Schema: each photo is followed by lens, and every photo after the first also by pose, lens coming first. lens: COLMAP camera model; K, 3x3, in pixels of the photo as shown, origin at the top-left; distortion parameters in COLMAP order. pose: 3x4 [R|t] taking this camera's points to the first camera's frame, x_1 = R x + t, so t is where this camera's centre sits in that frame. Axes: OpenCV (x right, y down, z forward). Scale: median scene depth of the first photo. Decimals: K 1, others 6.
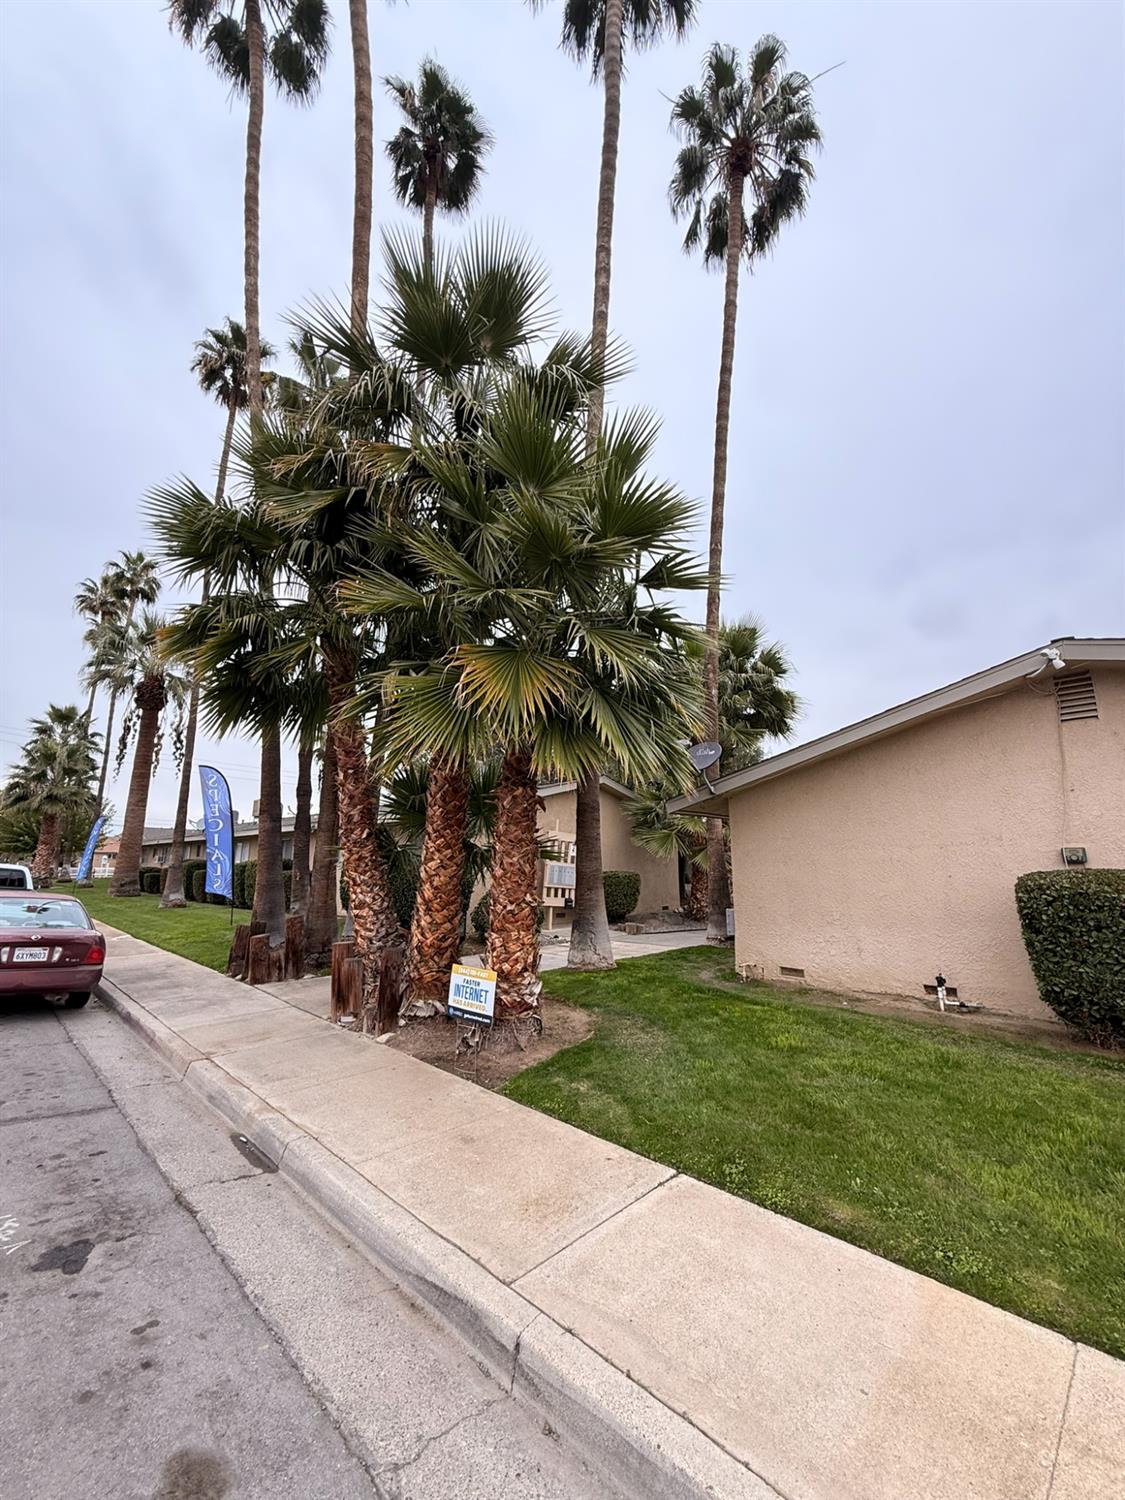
lens RADIAL K [[595.0, 0, 561.3], [0, 595.0, 752.2], [0, 0, 1]] dist [0.002291, 0.000631]
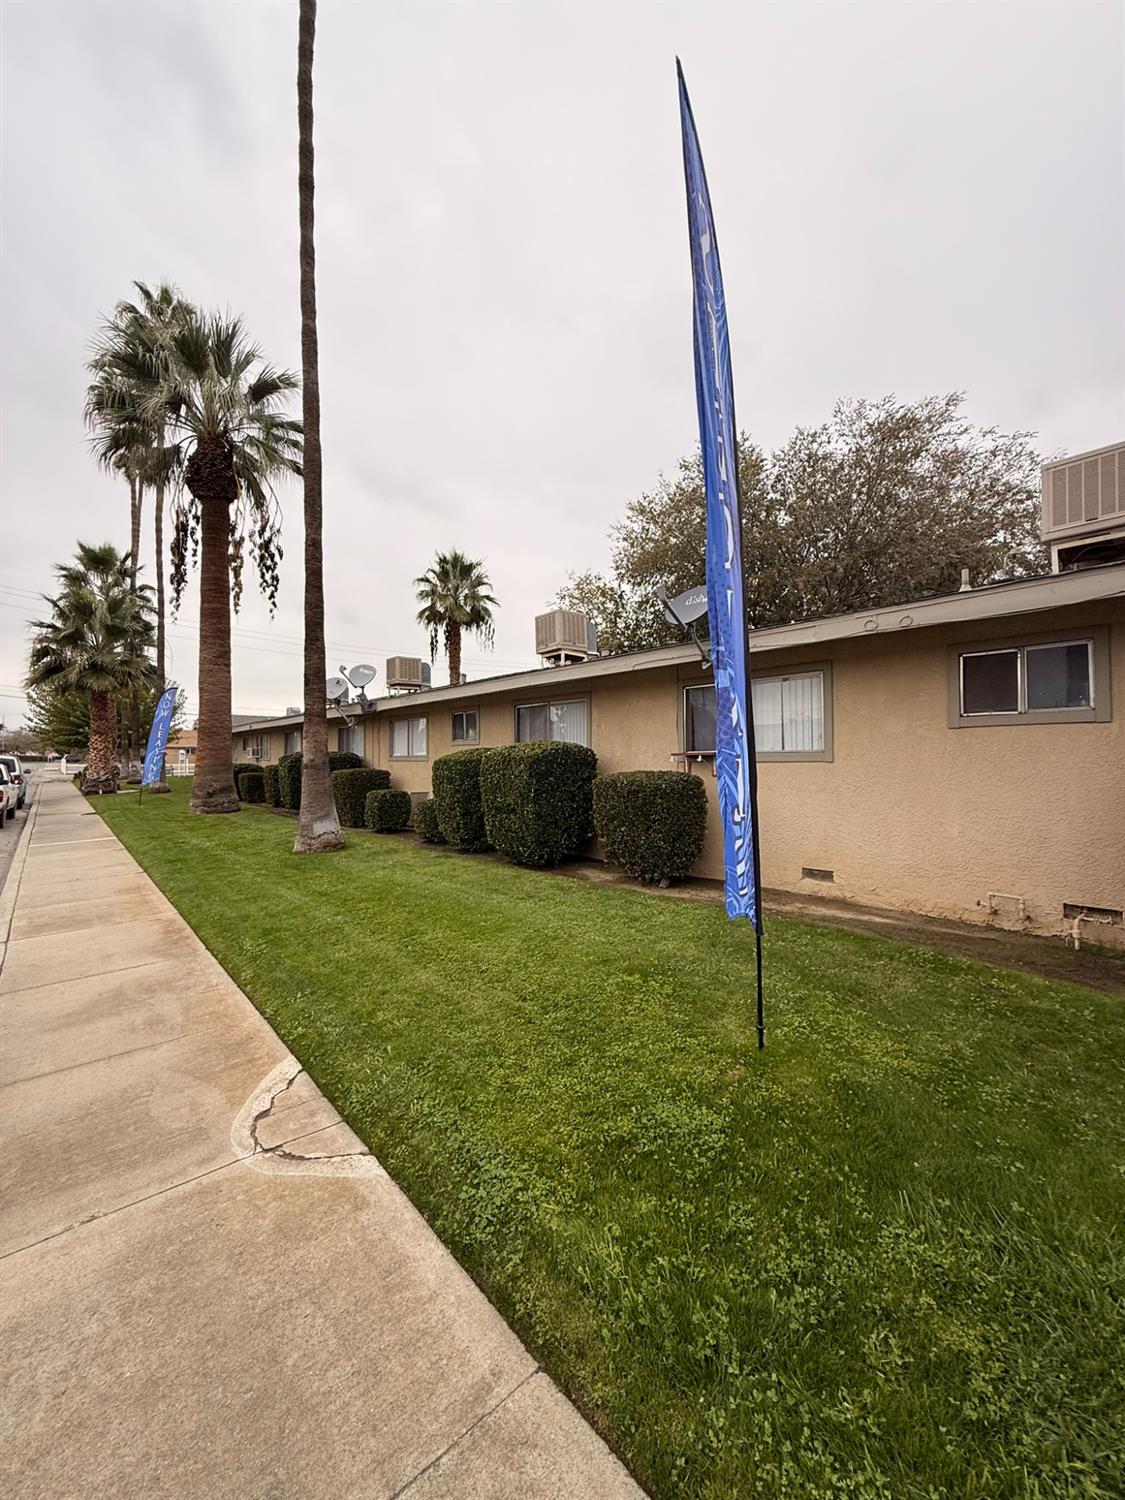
lens RADIAL K [[595.0, 0, 559.6], [0, 595.0, 748.8], [0, 0, 1]] dist [0.002291, 0.000631]
pose [[0.996400, -0.014888, -0.083460, -0.261687], [0.029389, 0.984074, 0.175314, 0.064532], [0.079521, -0.177135, 0.980969, 0.349083]]
